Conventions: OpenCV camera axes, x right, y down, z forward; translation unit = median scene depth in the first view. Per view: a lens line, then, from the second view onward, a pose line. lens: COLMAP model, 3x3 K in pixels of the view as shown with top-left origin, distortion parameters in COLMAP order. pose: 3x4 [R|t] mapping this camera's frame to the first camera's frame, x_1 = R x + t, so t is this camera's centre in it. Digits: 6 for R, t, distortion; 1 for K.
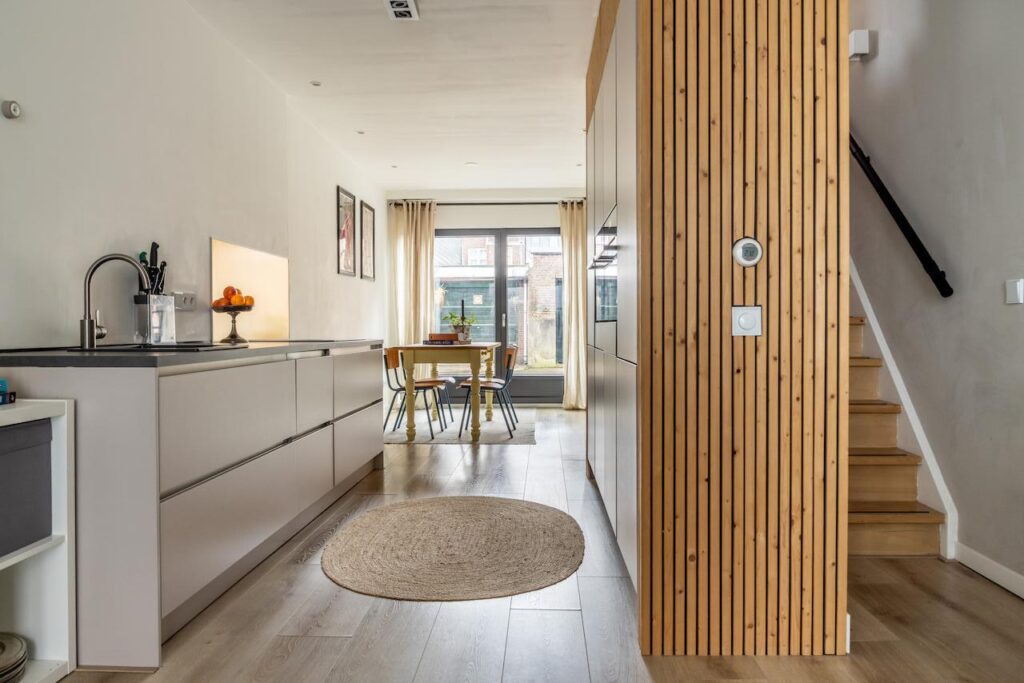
lens RADIAL K [[744.9, 0, 502.1], [0, 744.9, 334.3], [0, 0, 1]] dist [-0.012478, -0.000529]
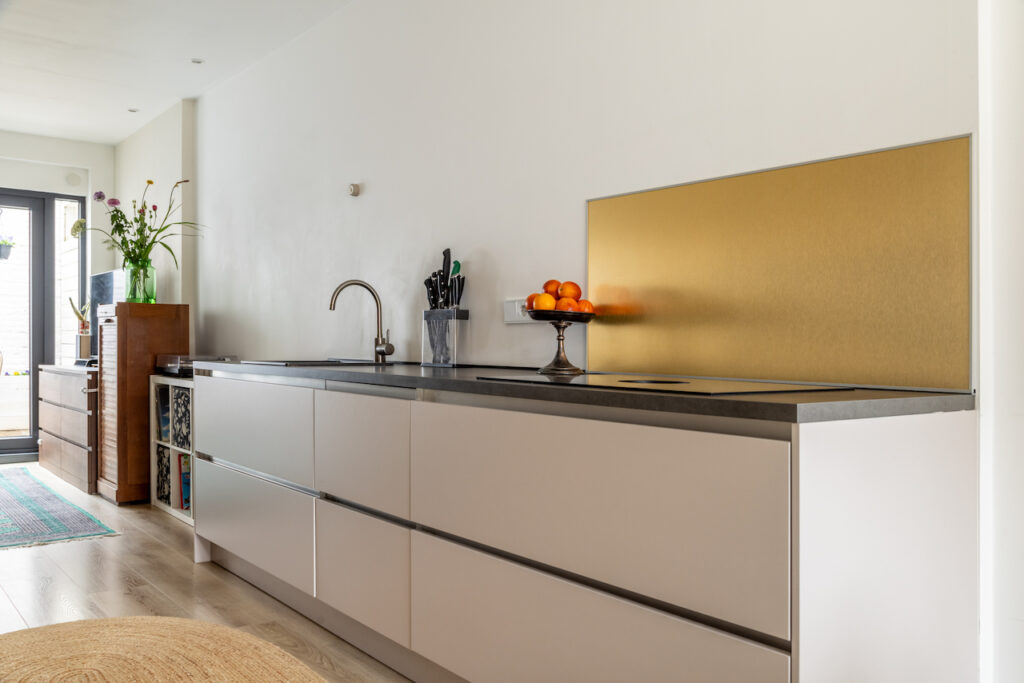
lens RADIAL K [[862.0, 0, 532.8], [0, 862.0, 358.5], [0, 0, 1]] dist [-0.020542, -0.014485]
pose [[-0.736432, 0.008100, -0.676463, 0.122535], [-0.014582, 0.999506, 0.027844, -0.020023], [0.676355, 0.030370, -0.735950, 1.512767]]
